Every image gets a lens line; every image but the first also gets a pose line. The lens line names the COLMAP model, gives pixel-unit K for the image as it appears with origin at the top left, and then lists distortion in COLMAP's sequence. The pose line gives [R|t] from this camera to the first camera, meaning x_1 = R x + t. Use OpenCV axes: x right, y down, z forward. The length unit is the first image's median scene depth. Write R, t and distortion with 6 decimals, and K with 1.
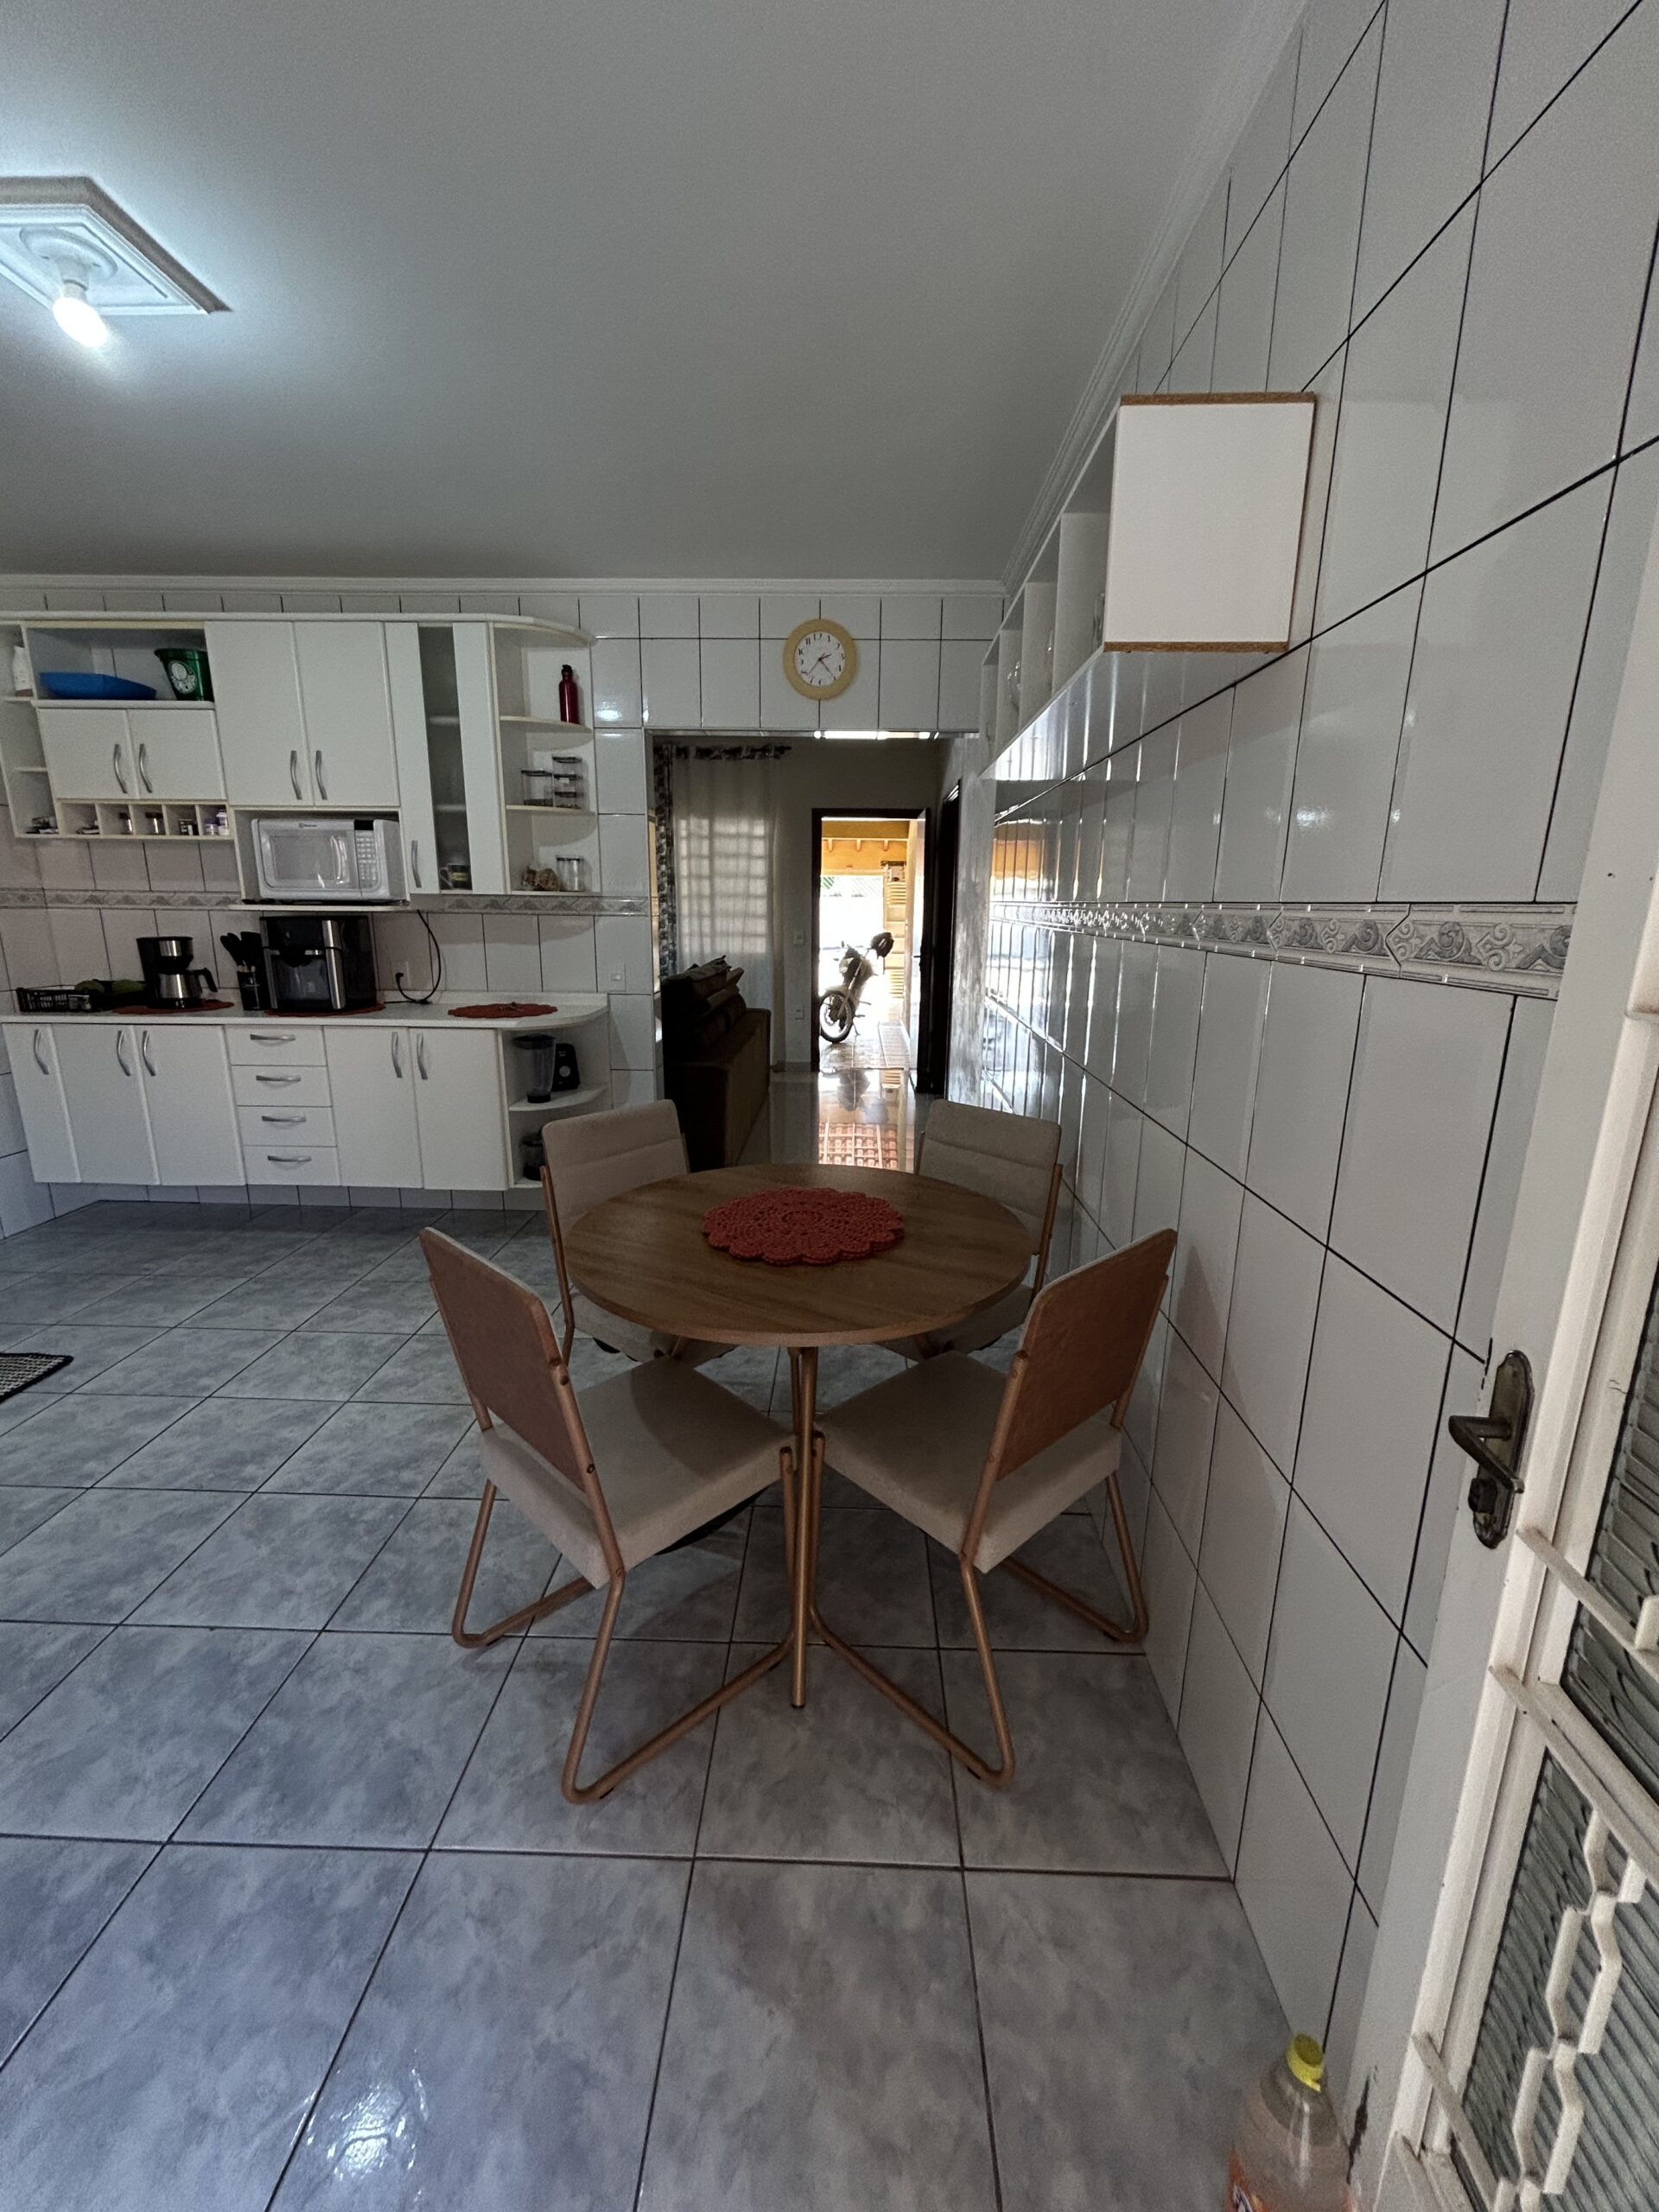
lens RADIAL K [[893.5, 0, 836.7], [0, 893.5, 1108.2], [0, 0, 1]] dist [0.002621, -0.002354]
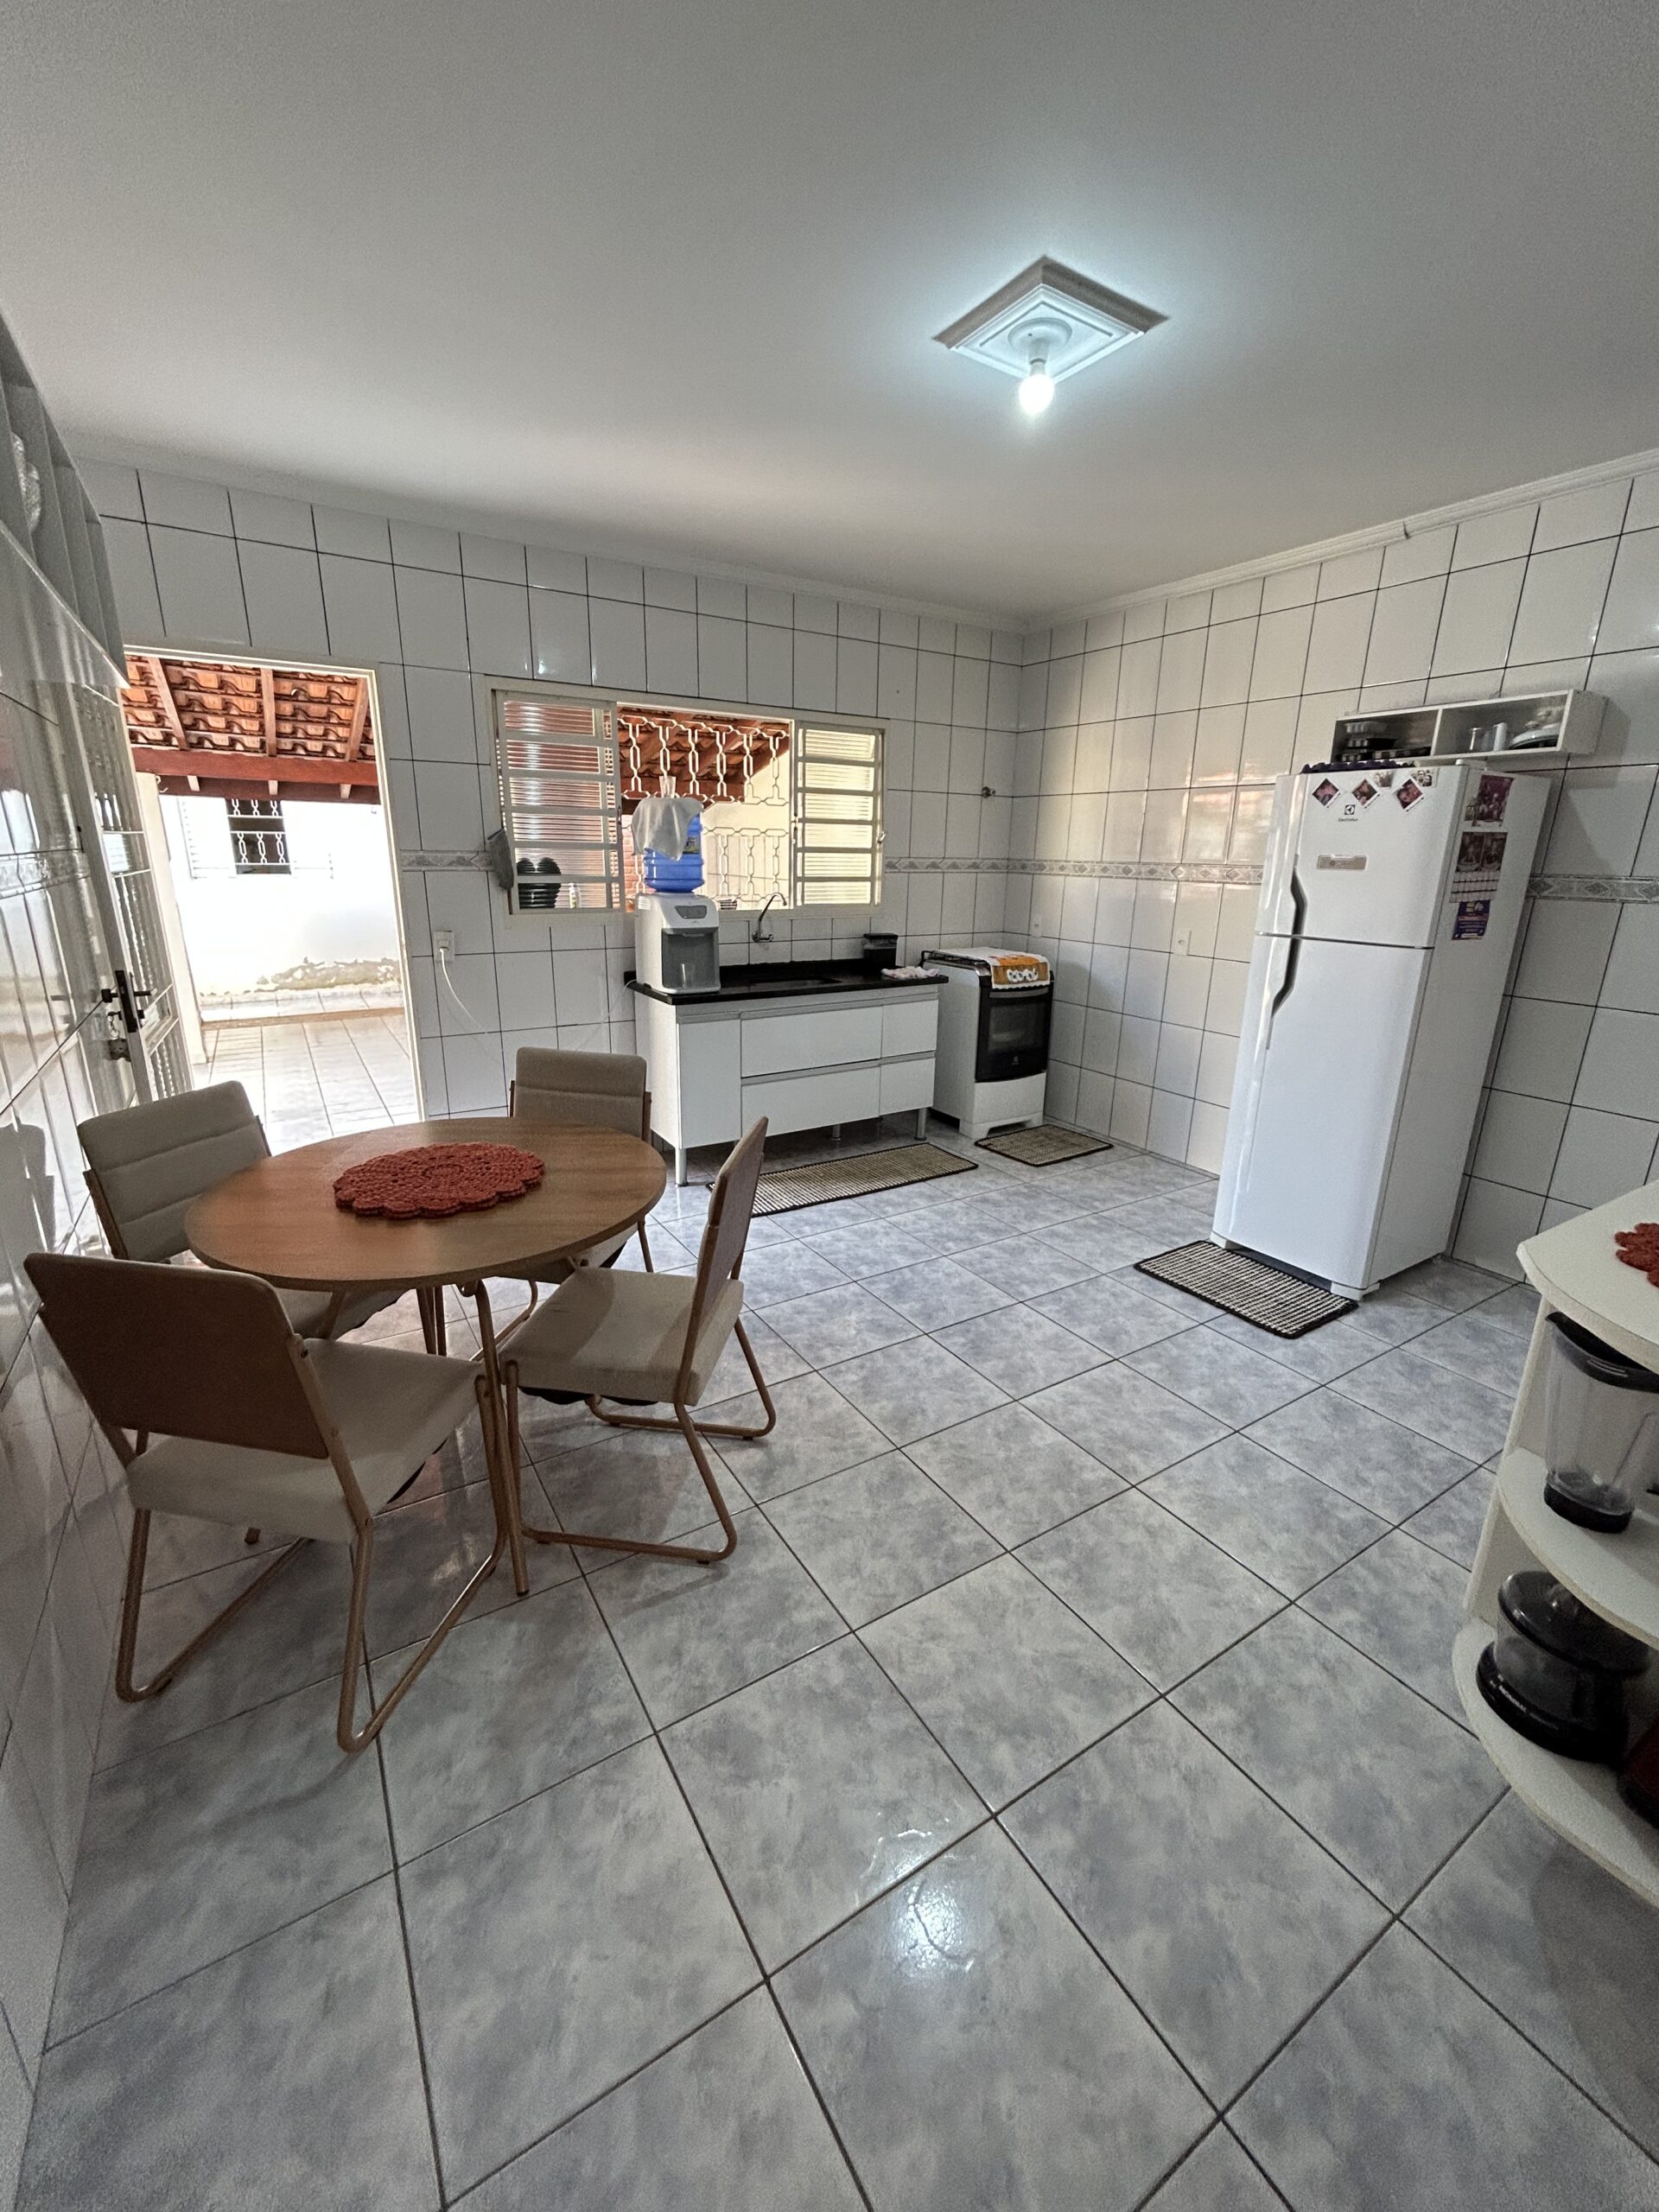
lens RADIAL K [[893.5, 0, 831.2], [0, 893.5, 1104.7], [0, 0, 1]] dist [0.002621, -0.002354]
pose [[-0.834191, 0.125957, -0.536898, 0.088117], [-0.153568, 0.882002, 0.445522, -0.316514], [0.529662, 0.454101, -0.716415, 1.283405]]
